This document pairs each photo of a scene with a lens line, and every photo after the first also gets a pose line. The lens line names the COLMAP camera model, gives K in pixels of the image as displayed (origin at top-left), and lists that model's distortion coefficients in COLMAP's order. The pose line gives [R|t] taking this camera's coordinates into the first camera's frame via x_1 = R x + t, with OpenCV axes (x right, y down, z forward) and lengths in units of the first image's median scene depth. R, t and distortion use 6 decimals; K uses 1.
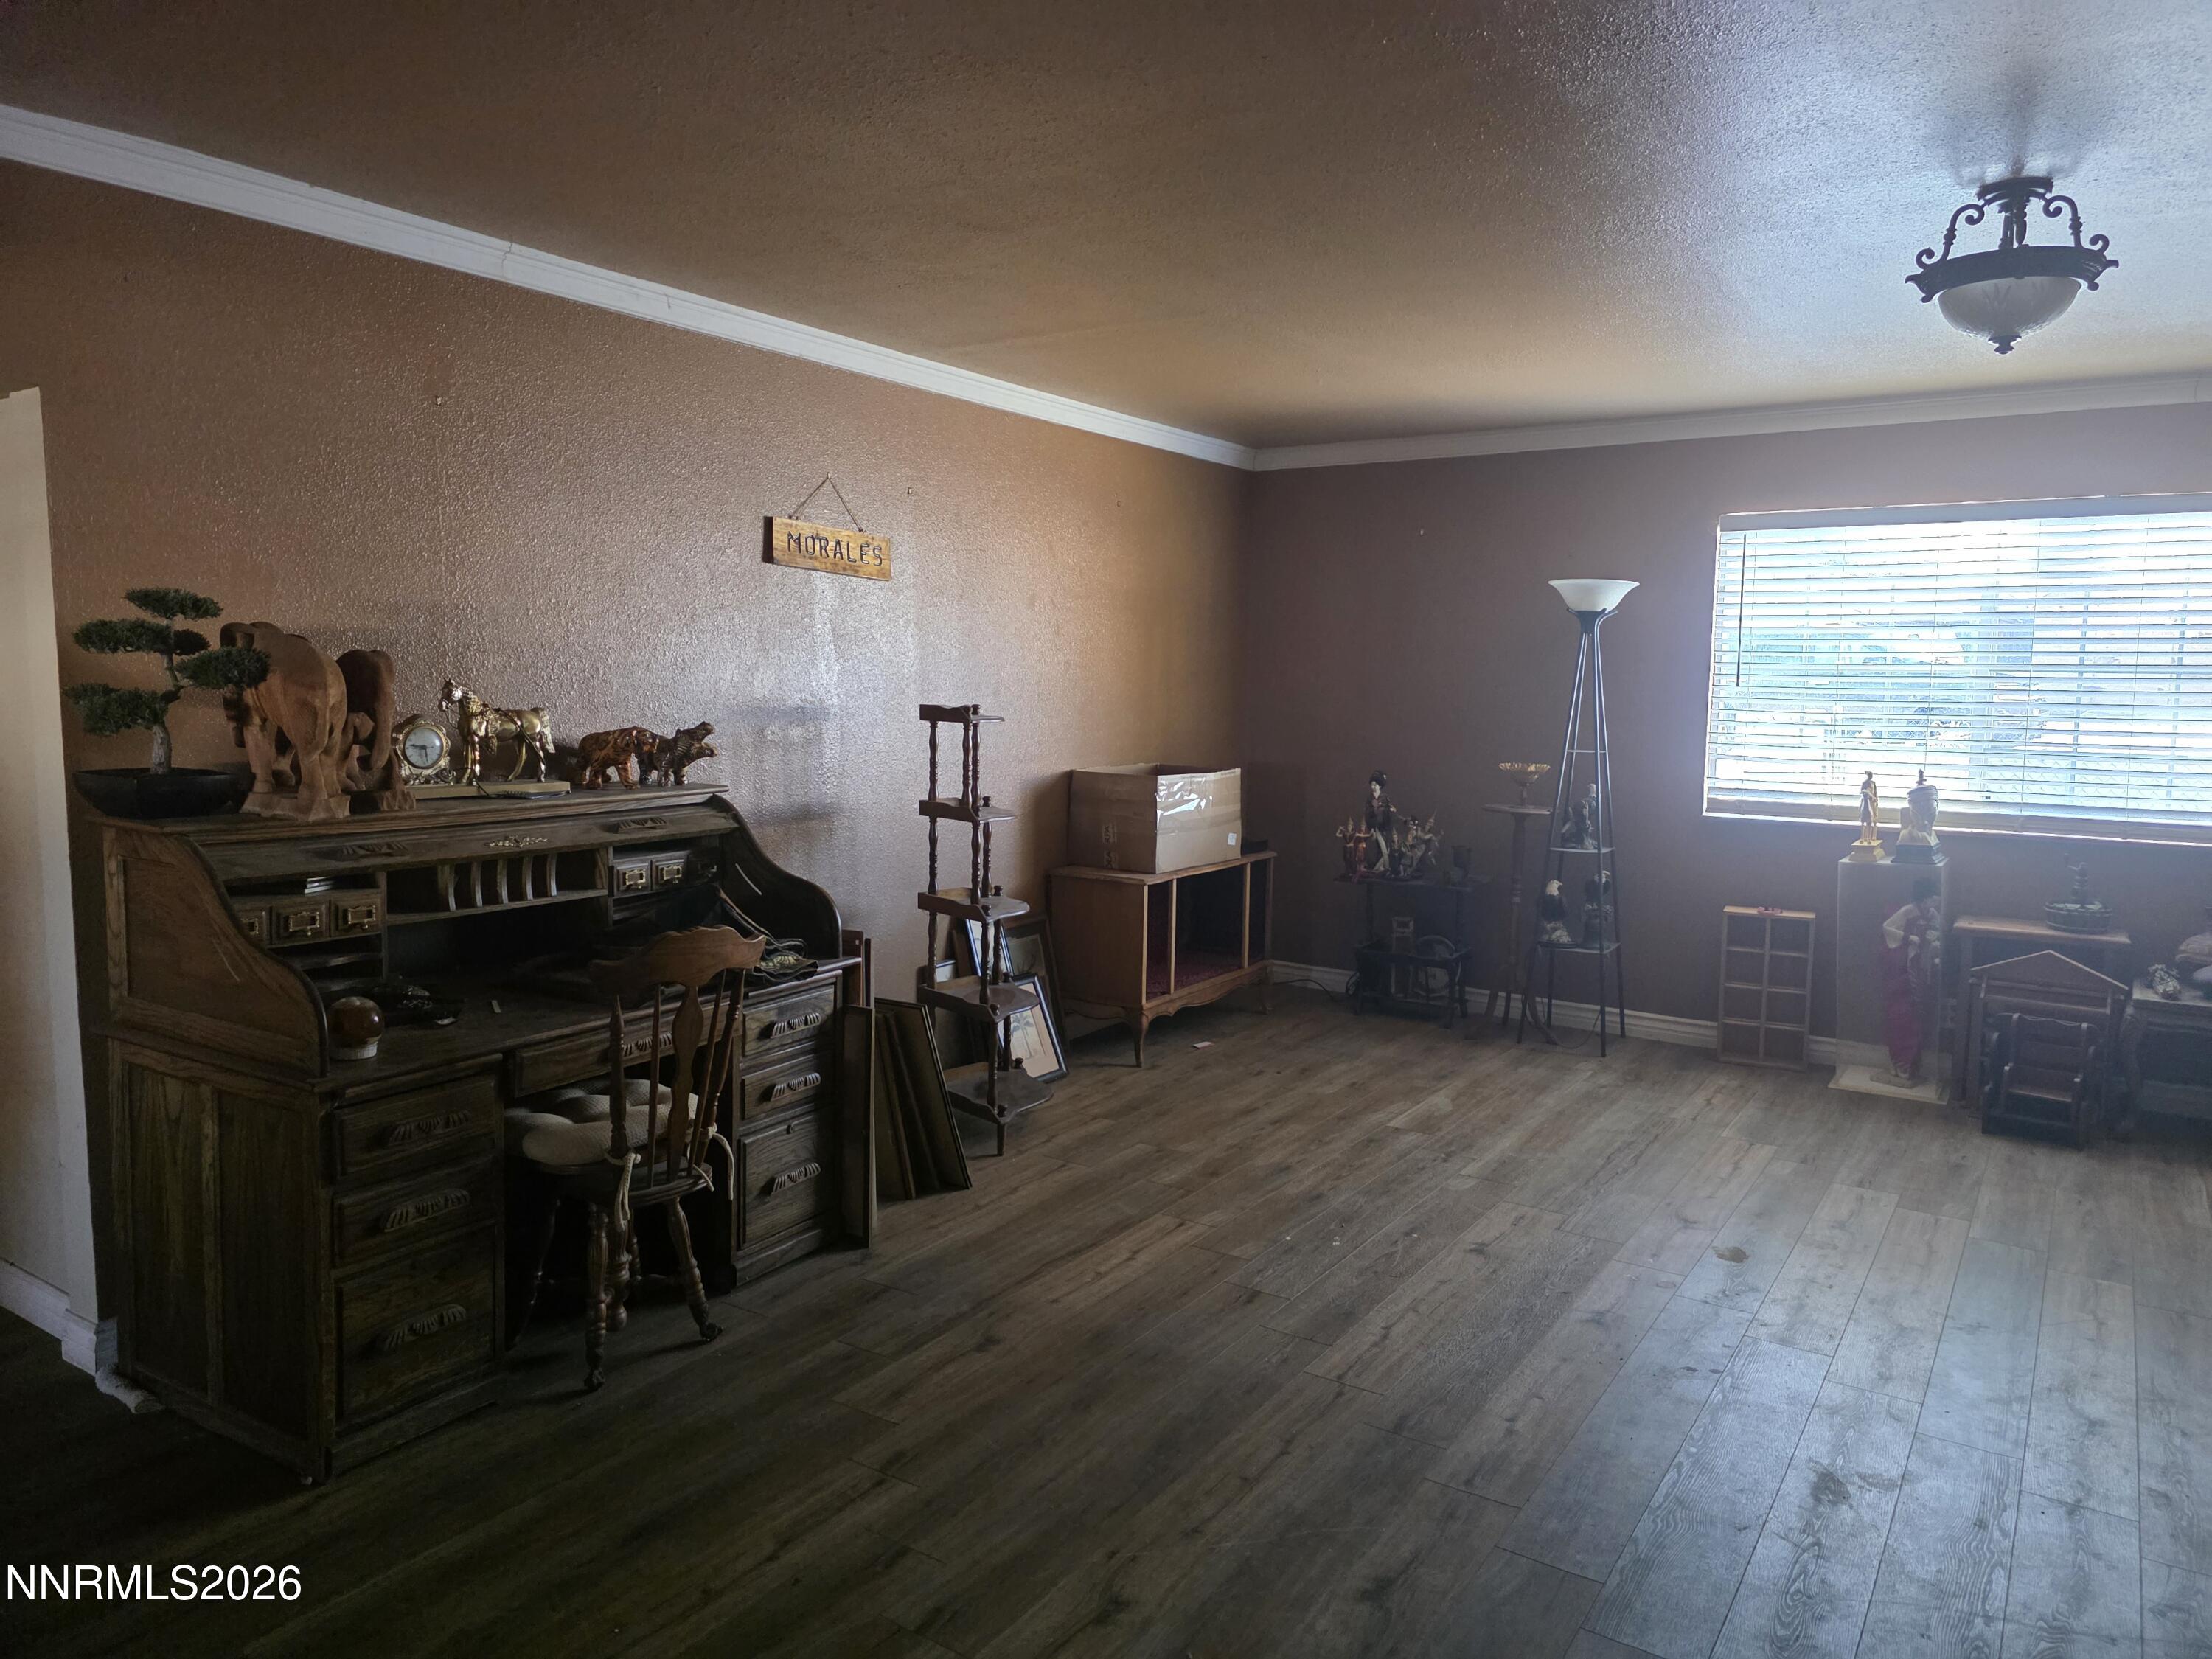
lens RADIAL K [[1503.0, 0, 1151.8], [0, 1503.0, 826.6], [0, 0, 1]] dist [-0.000995, 0.000300]
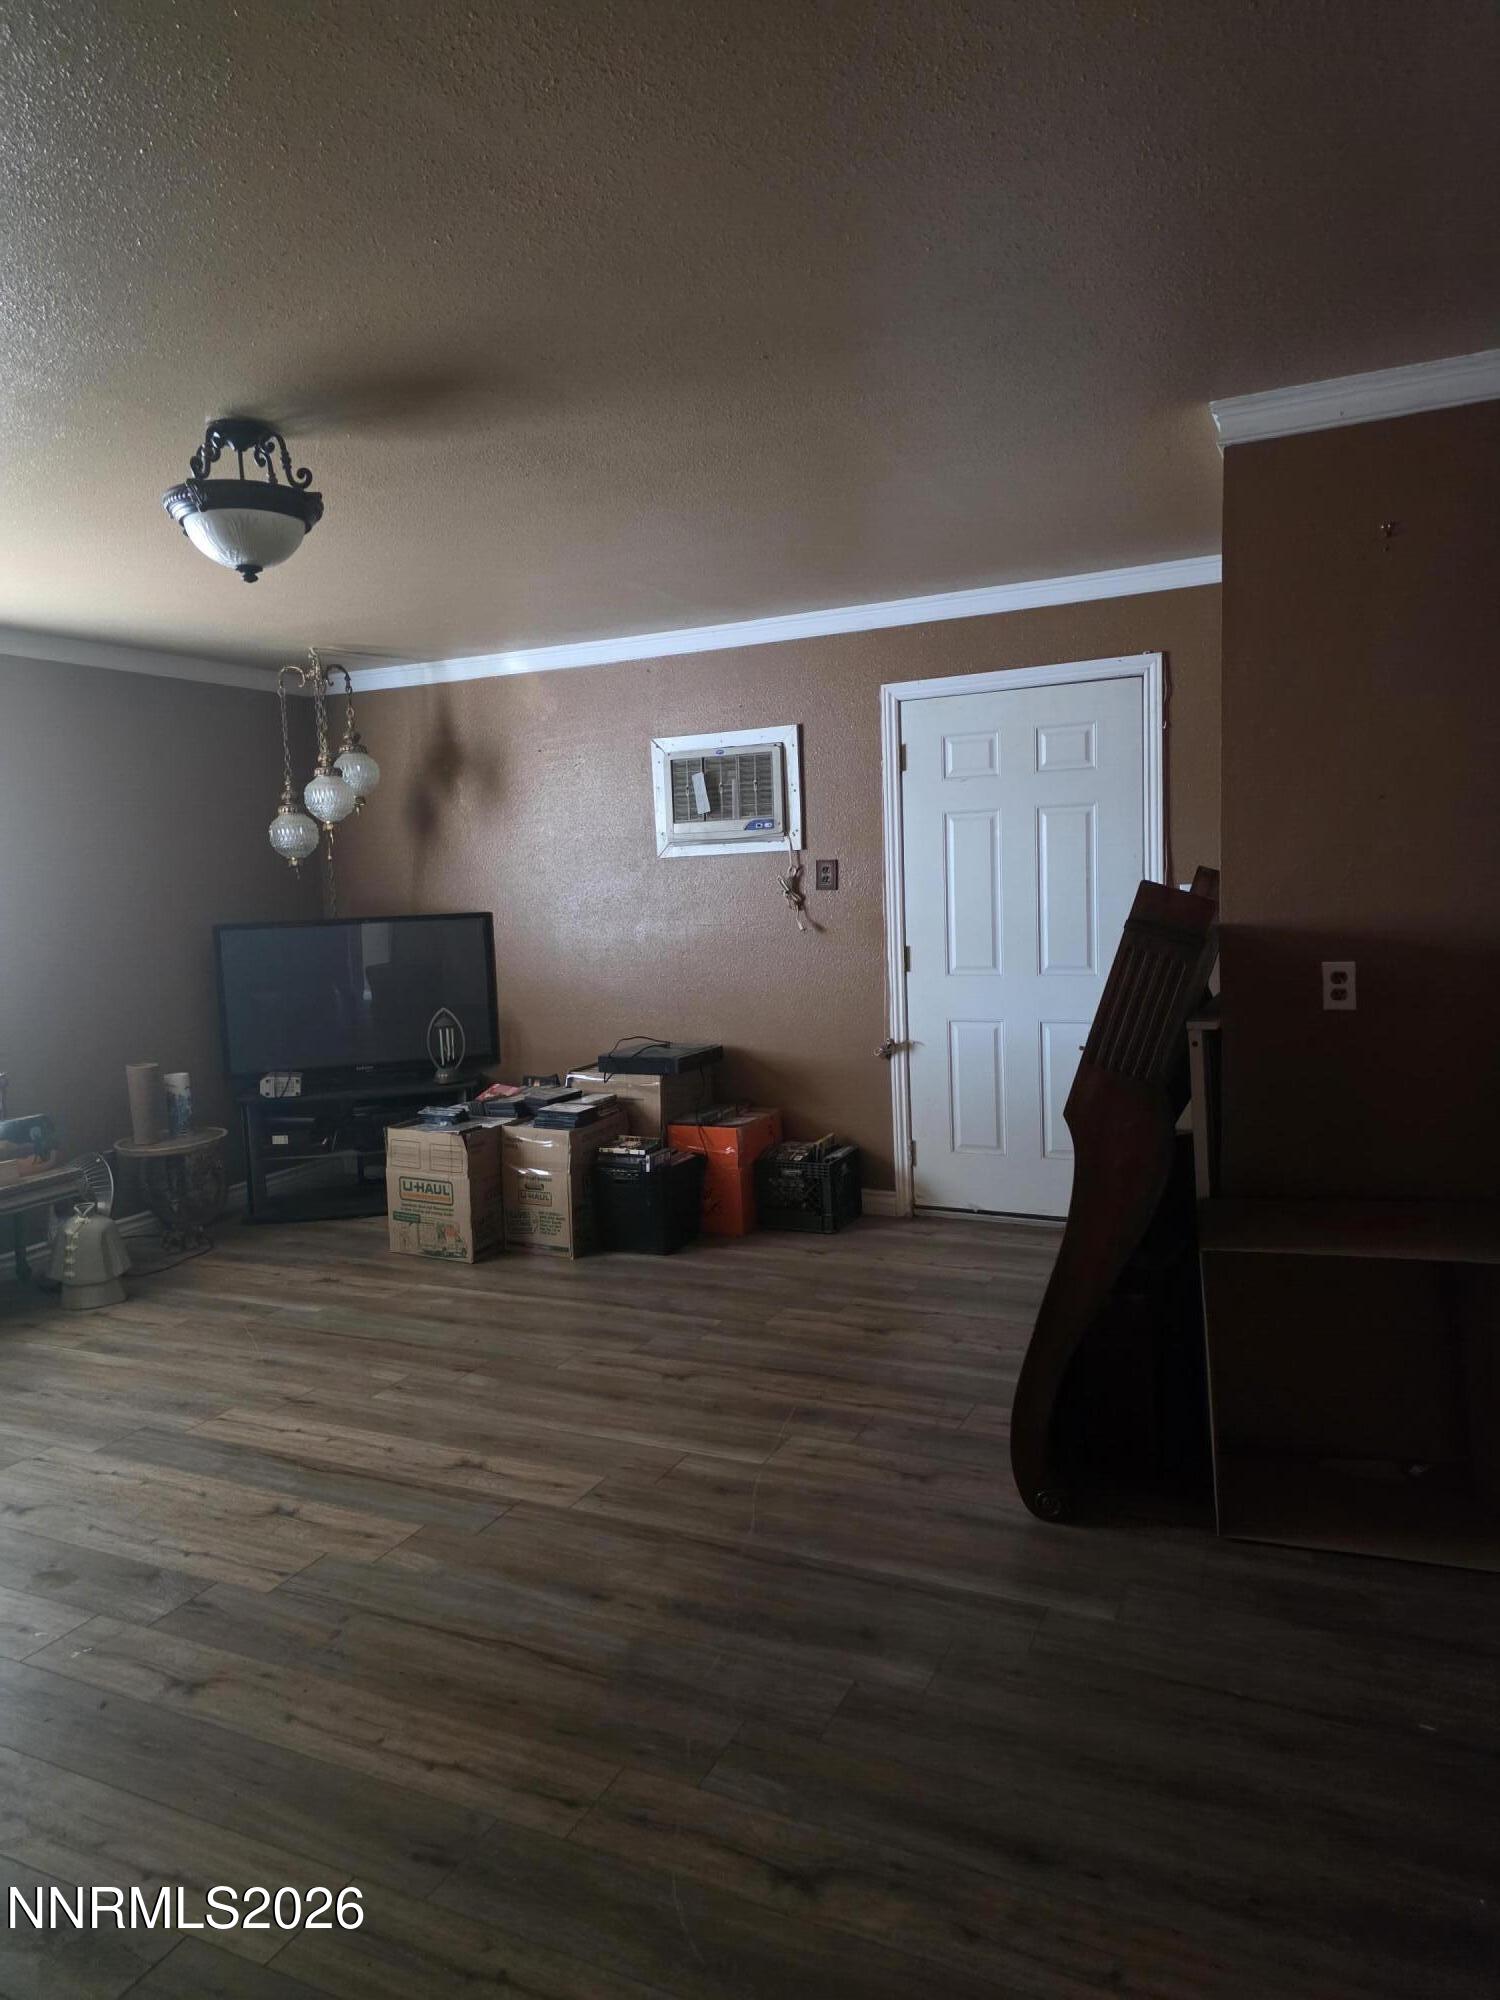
lens RADIAL K [[1339.1, 0, 707.8], [0, 1339.1, 1011.2], [0, 0, 1]] dist [0.091588, -0.112574]
pose [[-0.106469, -0.106596, 0.988586, -0.381933], [0.141153, 0.982547, 0.121146, -0.071048], [-0.984246, 0.152440, -0.089564, 0.669259]]
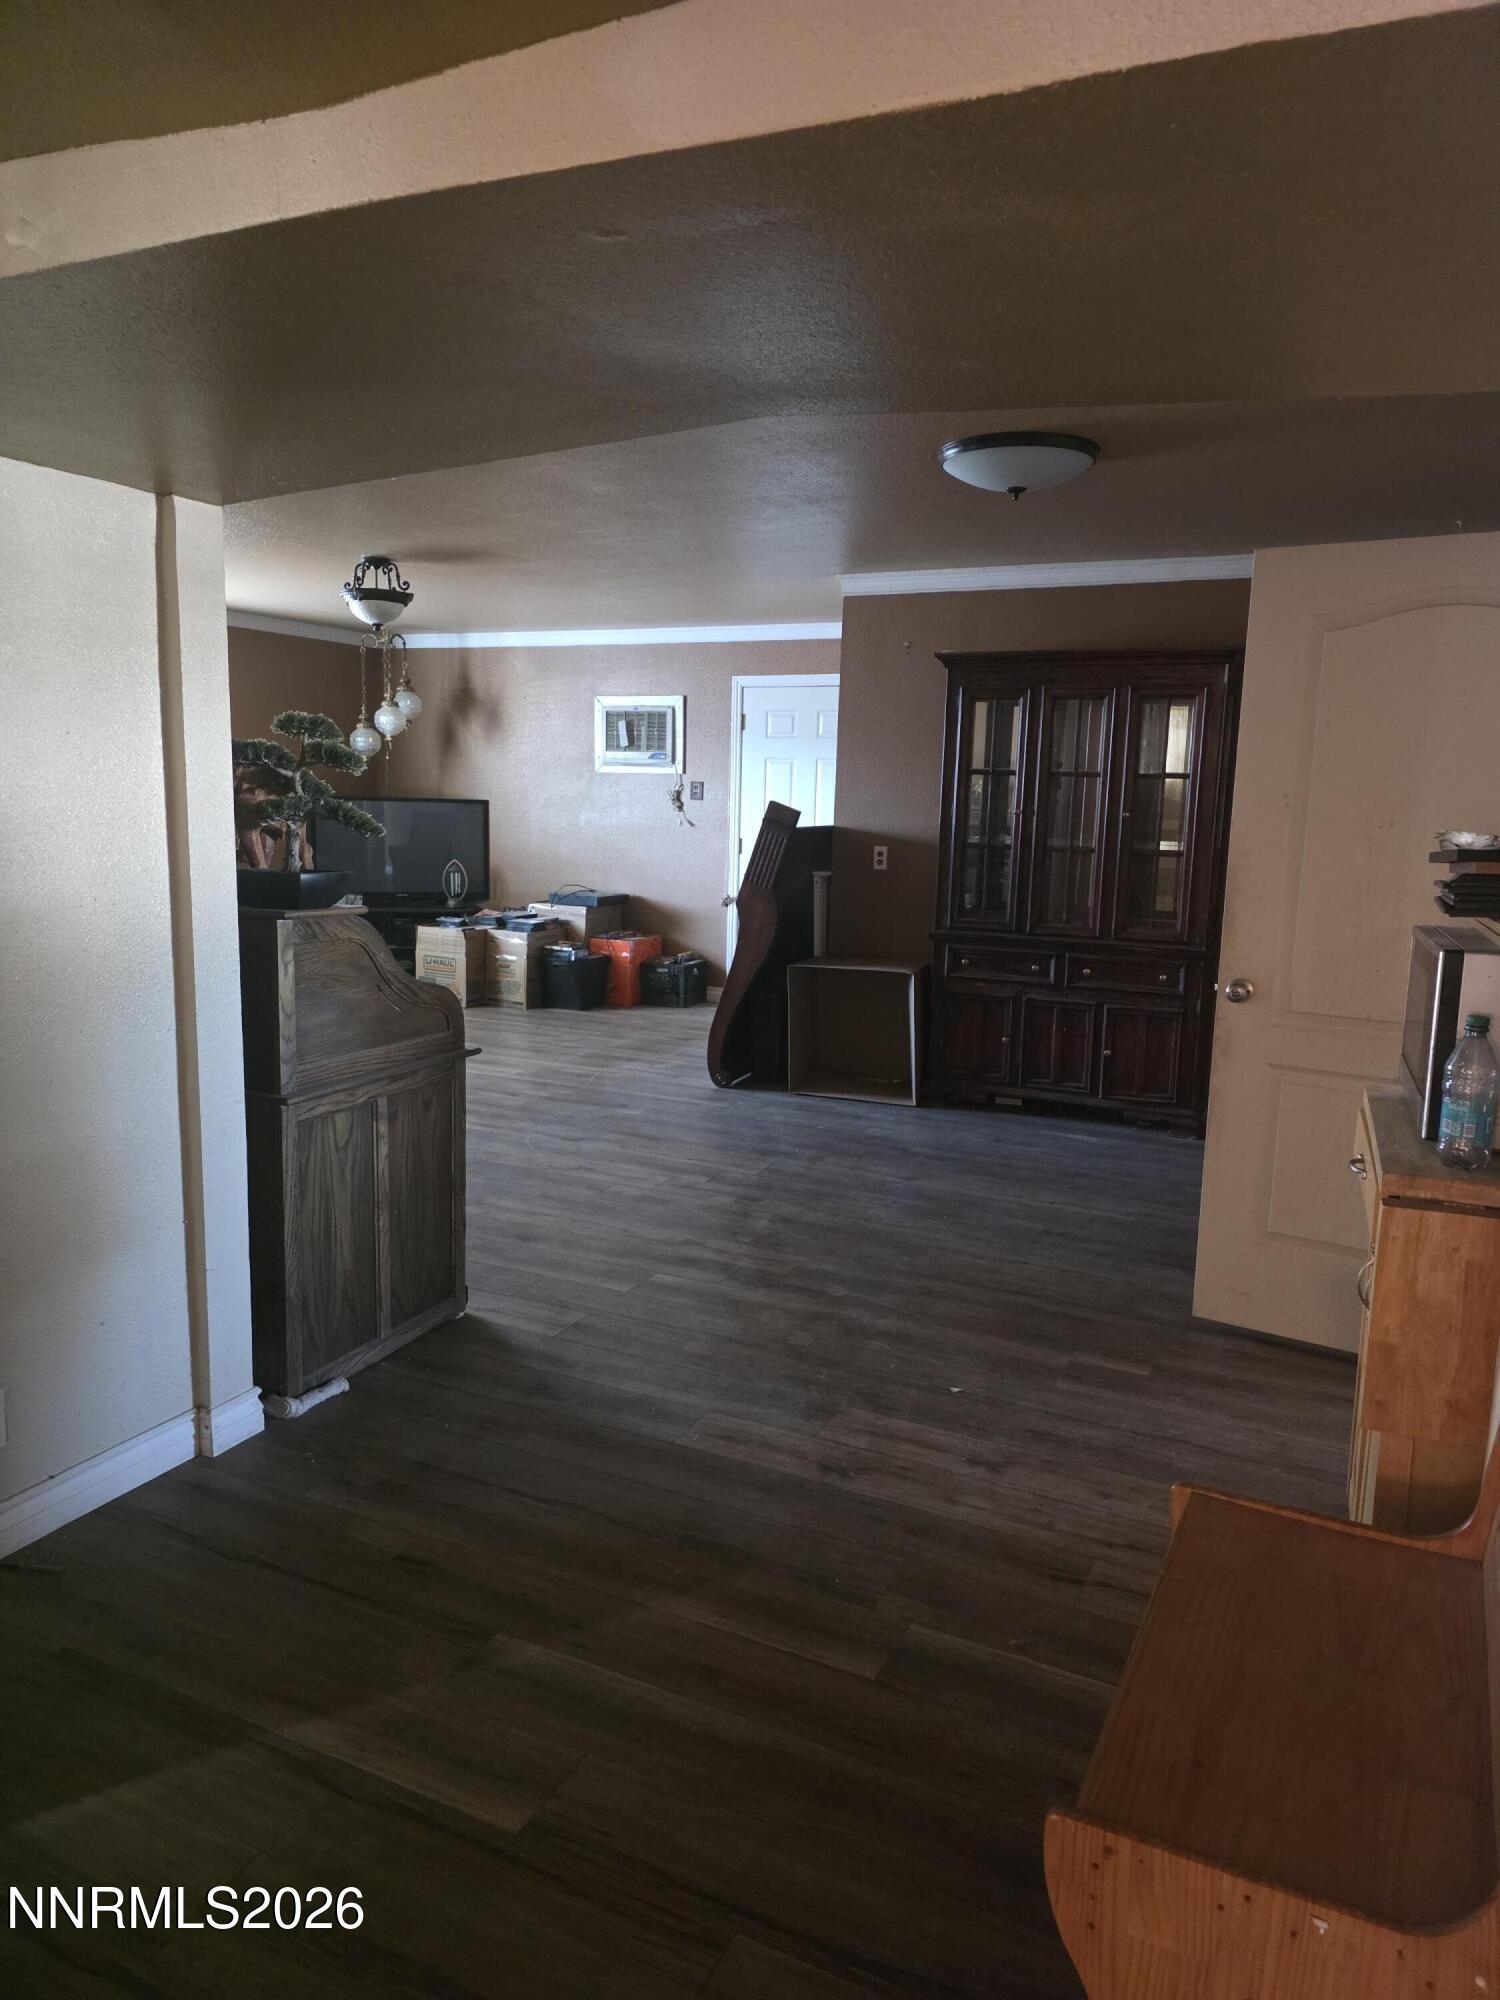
lens RADIAL K [[1348.2, 0, 743.5], [0, 1348.2, 1013.4], [0, 0, 1]] dist [0.095887, -0.094559]
pose [[-0.120847, -0.176753, 0.976808, -1.354319], [0.074455, 0.979634, 0.186475, -0.075211], [-0.989875, 0.095263, -0.105225, 0.594989]]
